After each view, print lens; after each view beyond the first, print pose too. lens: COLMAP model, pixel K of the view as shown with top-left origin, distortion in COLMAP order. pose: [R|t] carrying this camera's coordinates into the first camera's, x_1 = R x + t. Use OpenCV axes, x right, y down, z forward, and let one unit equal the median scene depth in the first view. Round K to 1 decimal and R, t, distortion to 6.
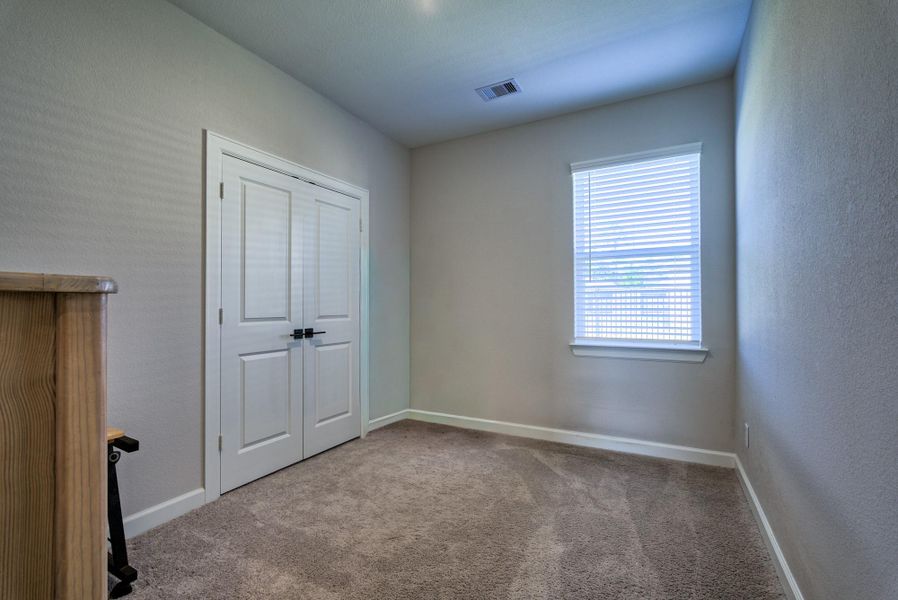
lens RADIAL K [[402.1, 0, 446.5], [0, 402.1, 298.4], [0, 0, 1]] dist [-0.001016, -0.000085]
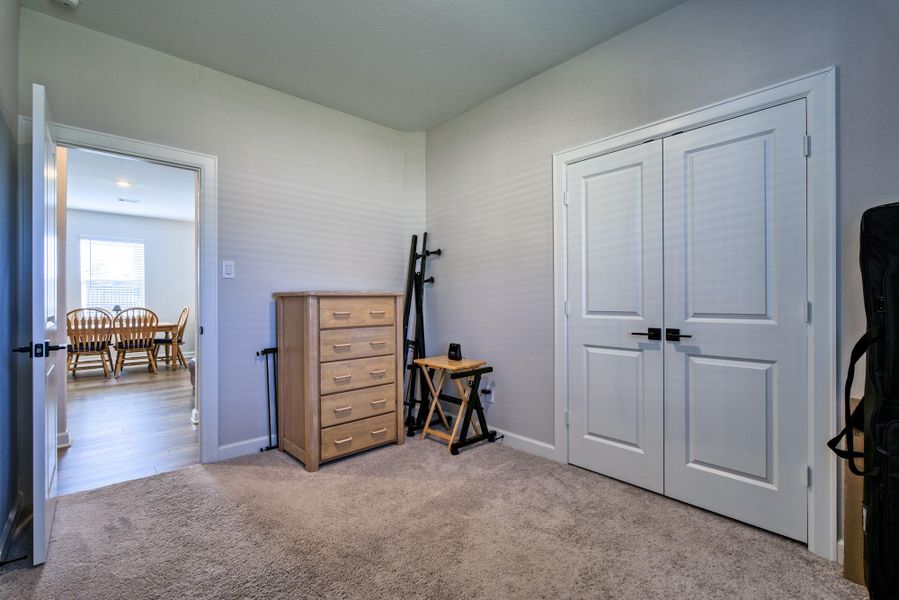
lens RADIAL K [[402.6, 0, 447.0], [0, 402.6, 298.4], [0, 0, 1]] dist [-0.001016, -0.000085]
pose [[-0.329029, 0.001897, -0.944318, 0.538441], [0.019355, 0.999801, -0.004735, 0.013551], [0.944122, -0.019835, -0.329000, 0.892281]]
